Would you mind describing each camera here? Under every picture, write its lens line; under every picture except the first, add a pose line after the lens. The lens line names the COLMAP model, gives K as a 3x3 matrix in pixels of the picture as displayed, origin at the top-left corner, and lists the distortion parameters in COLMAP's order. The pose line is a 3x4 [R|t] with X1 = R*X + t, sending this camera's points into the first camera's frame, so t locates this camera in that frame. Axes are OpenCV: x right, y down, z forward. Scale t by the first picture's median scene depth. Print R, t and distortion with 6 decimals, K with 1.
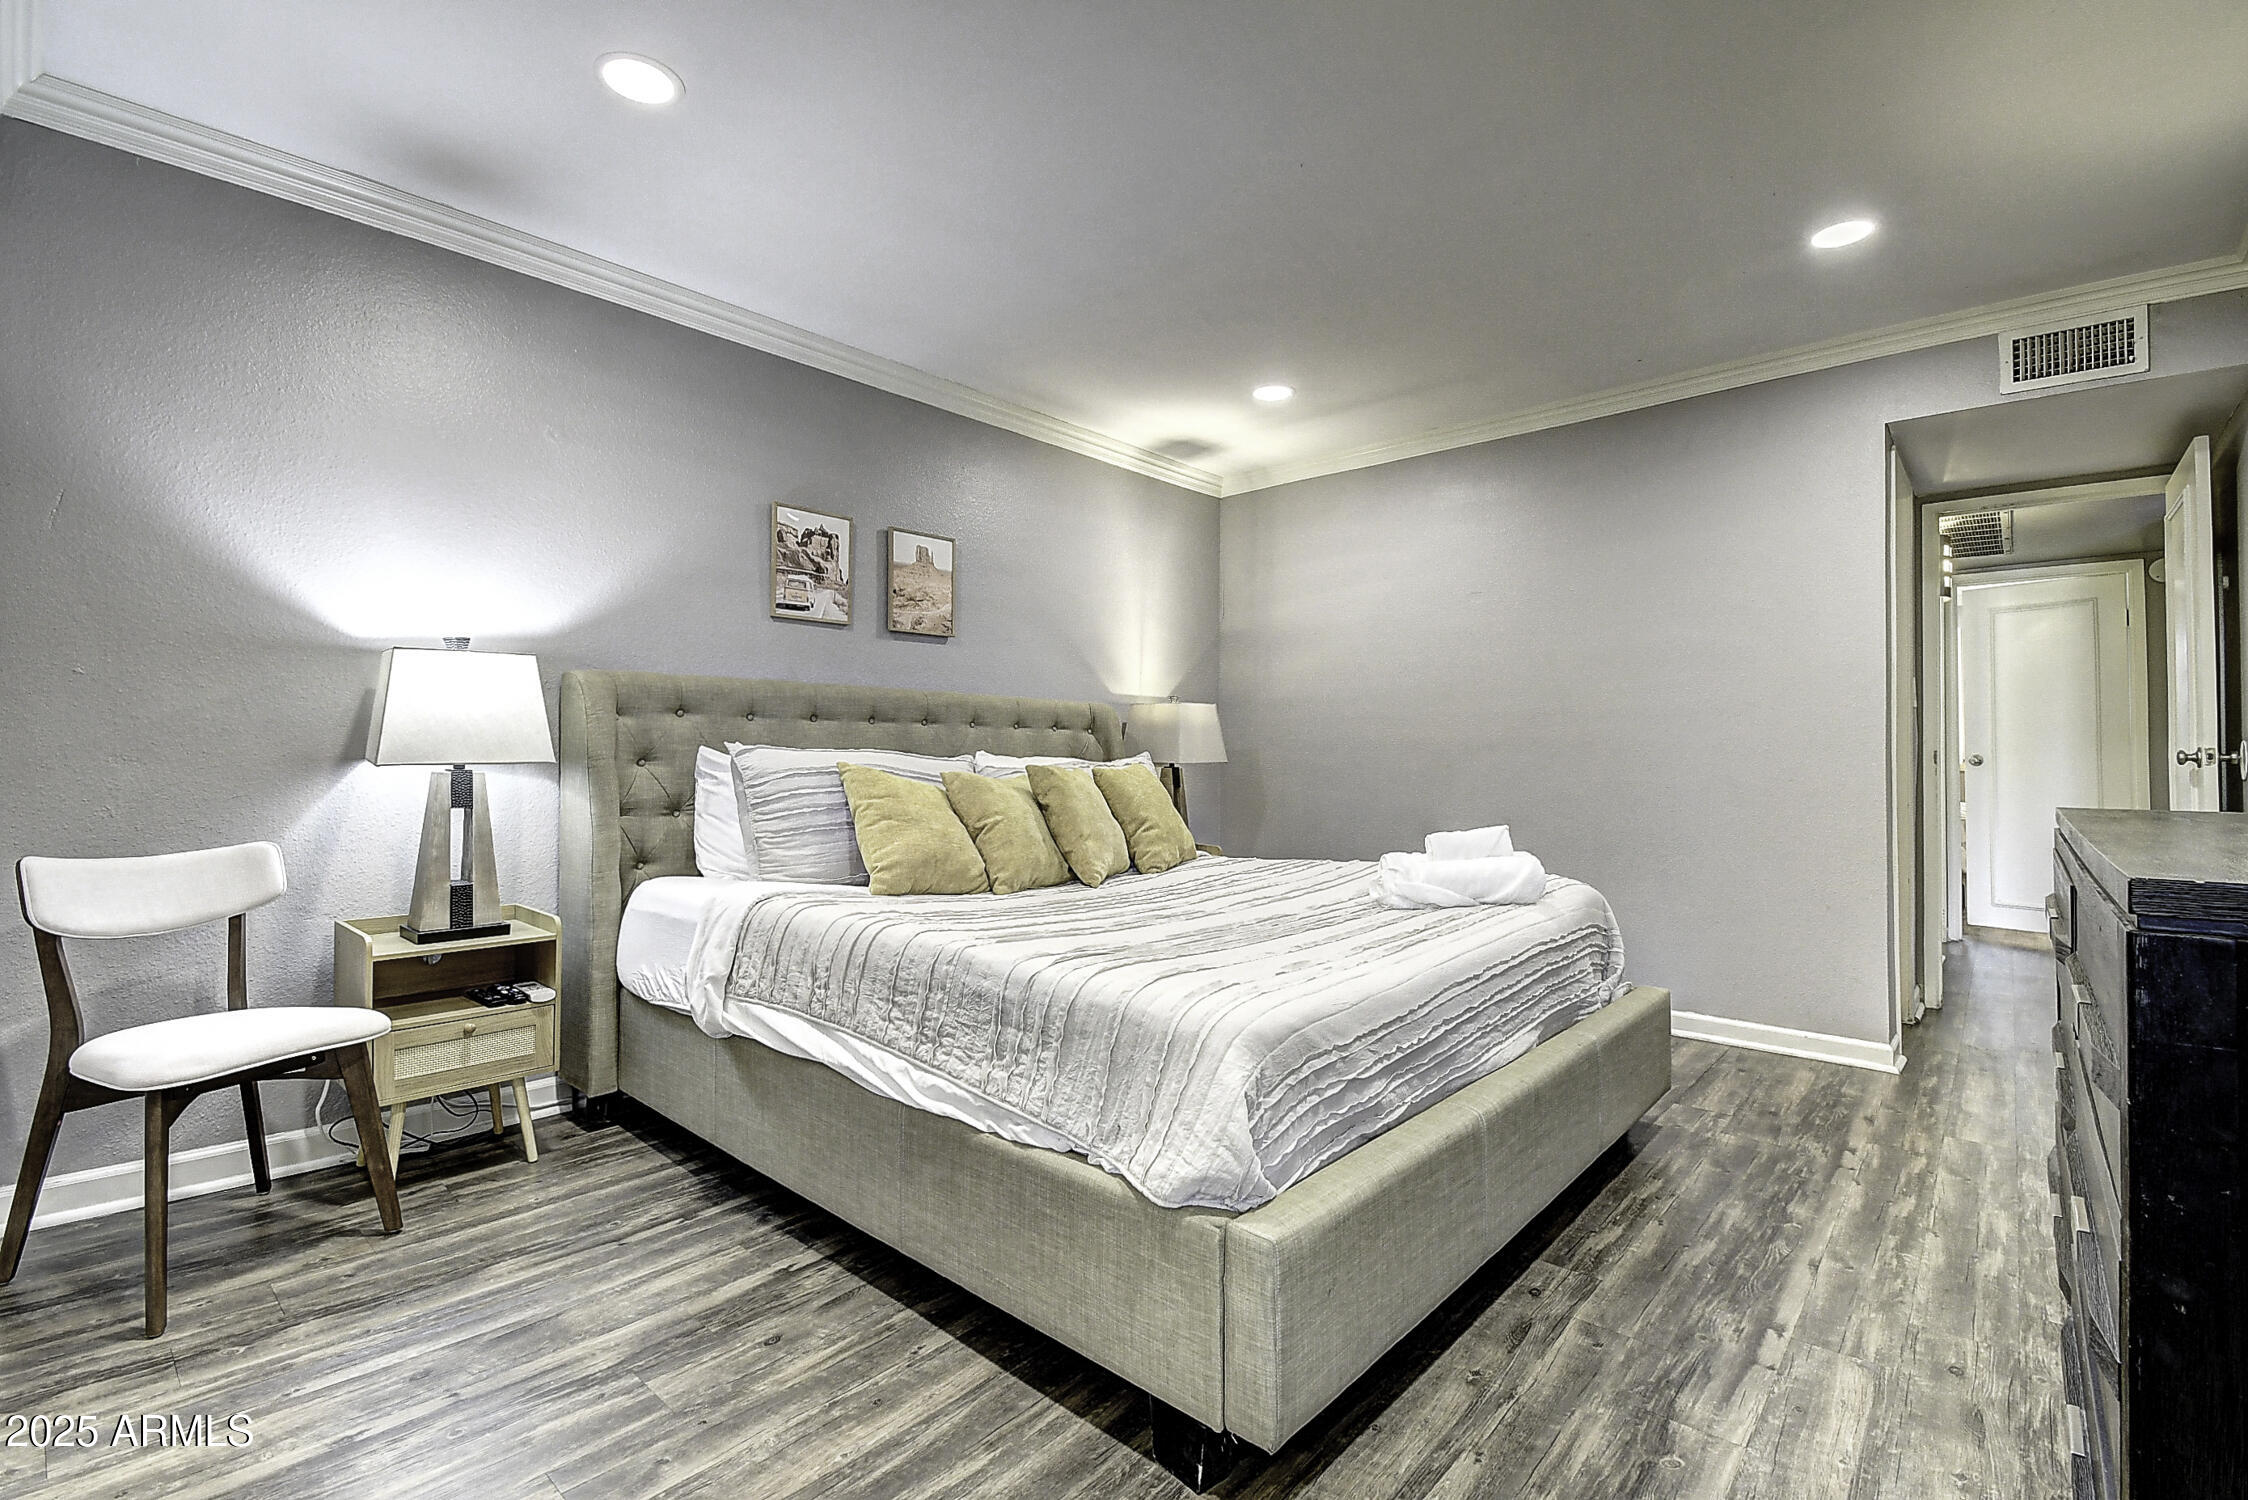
lens RADIAL K [[1001.0, 0, 1129.4], [0, 1001.0, 747.9], [0, 0, 1]] dist [0.001914, -0.004046]
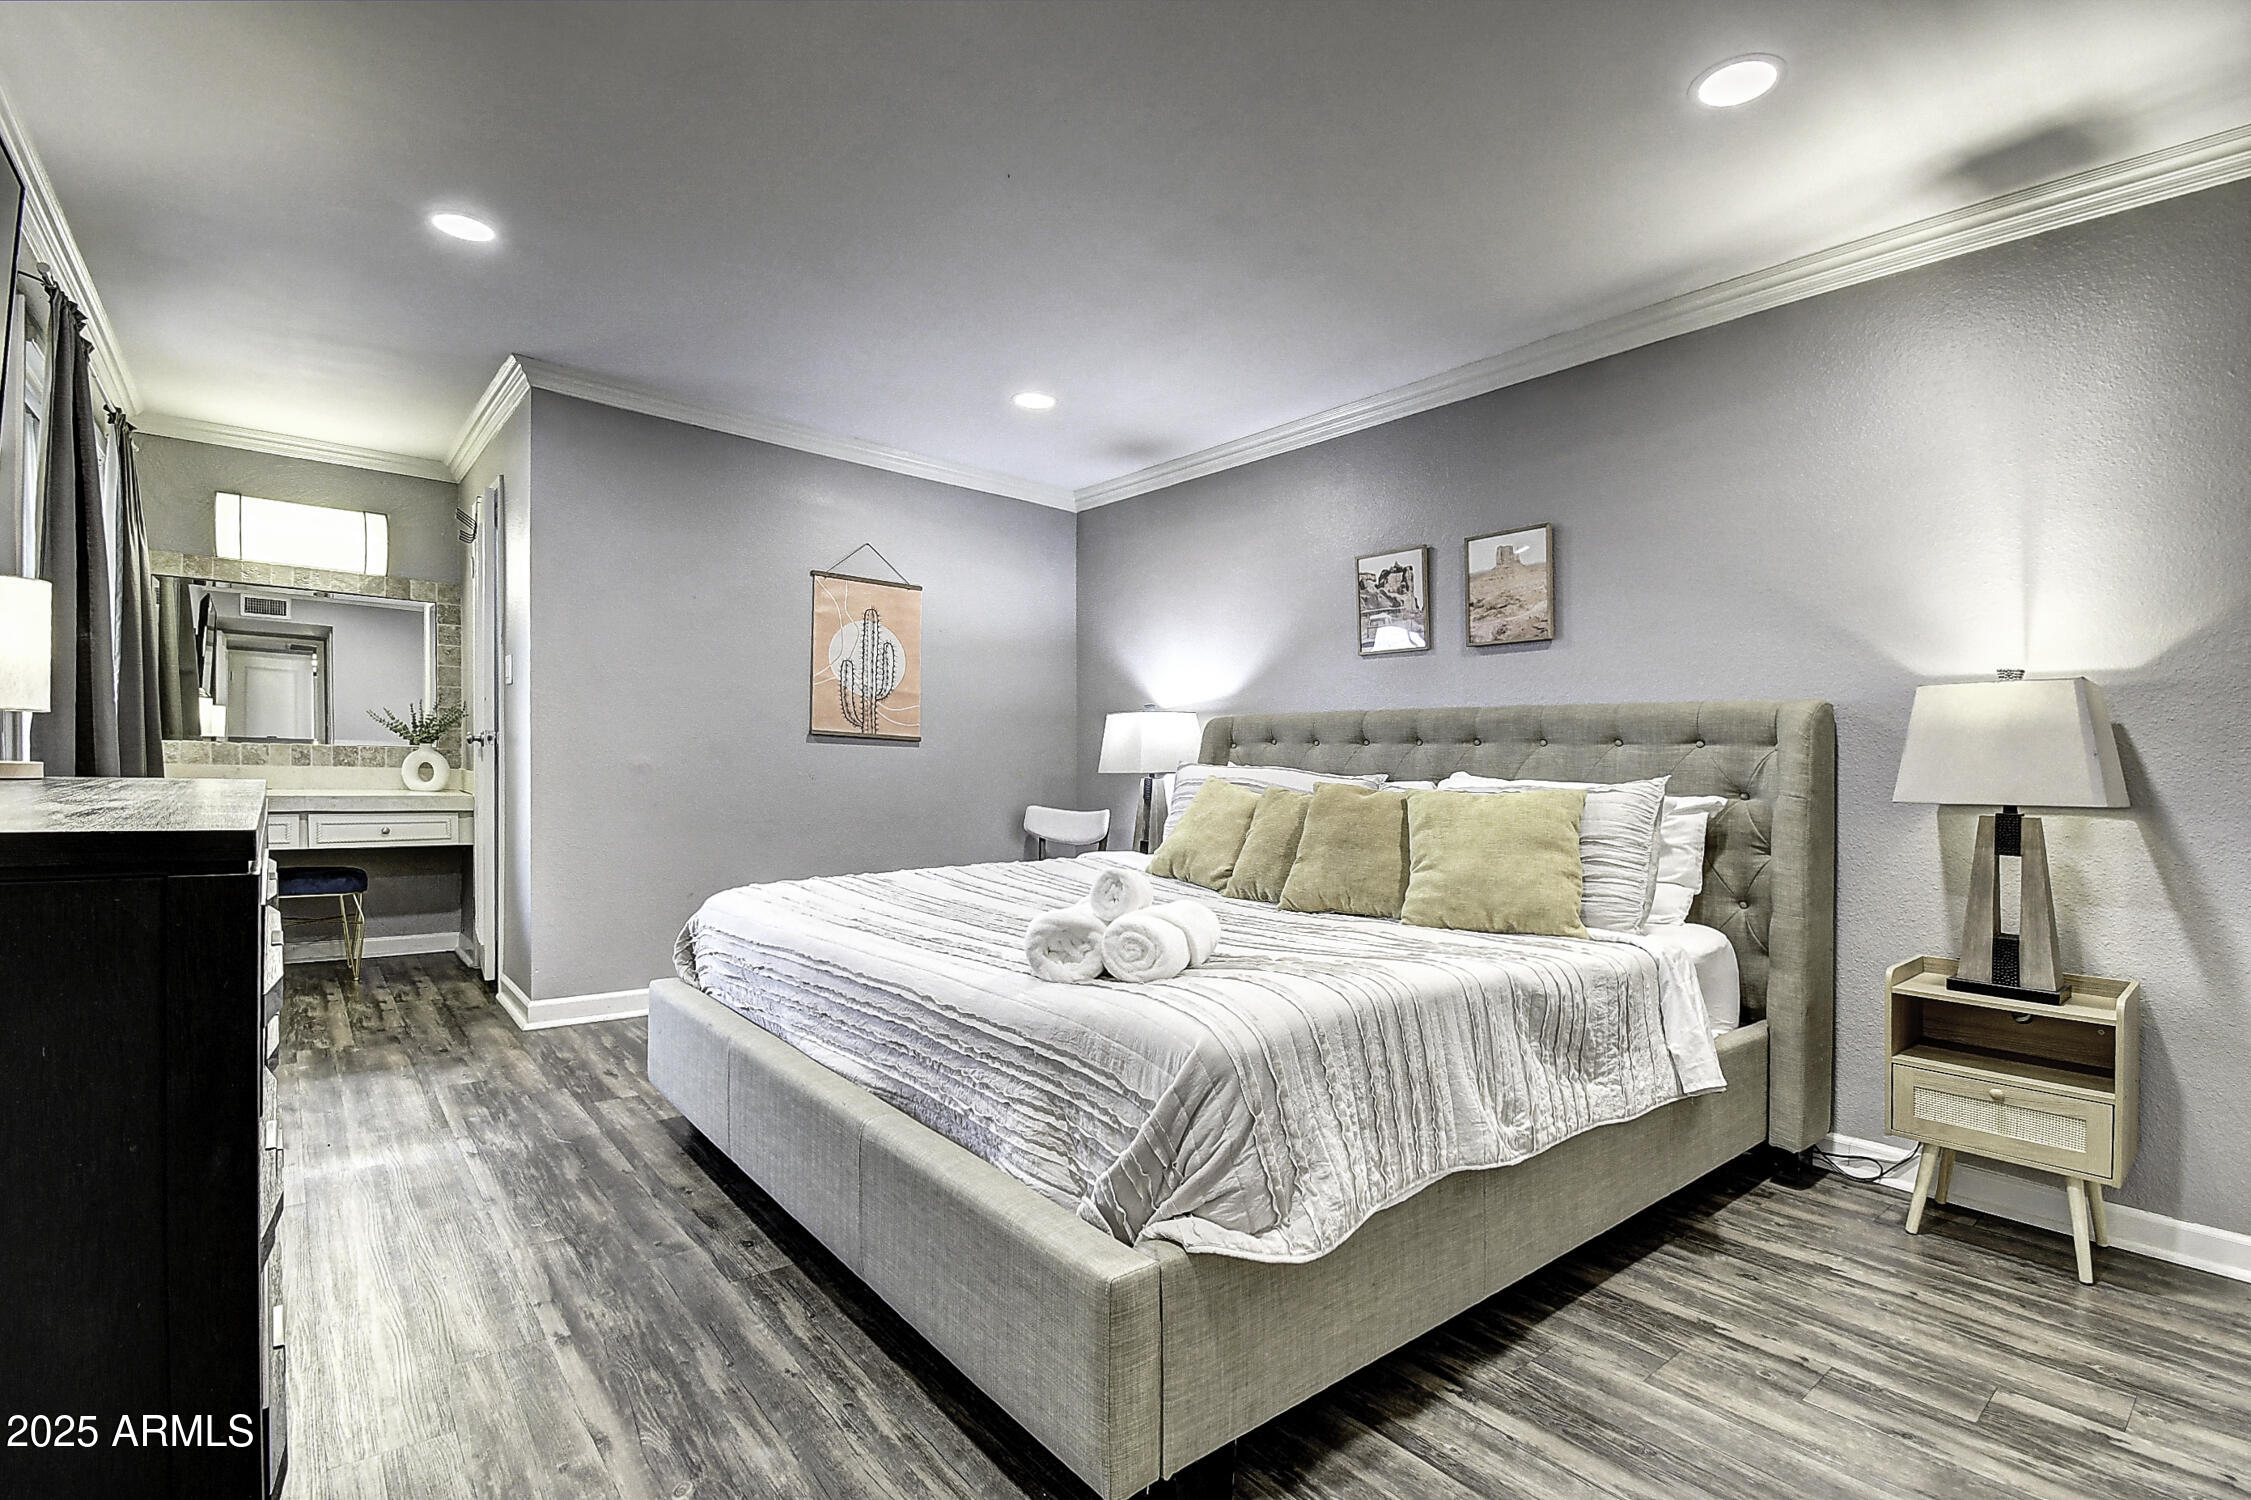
lens RADIAL K [[1002.3, 0, 1158.6], [0, 1002.3, 795.5], [0, 0, 1]] dist [0.001914, -0.004046]
pose [[-0.119989, 0.018376, -0.992605, 0.820863], [-0.018621, 0.999611, 0.020757, 0.012014], [0.992601, 0.020974, -0.119600, 0.897915]]
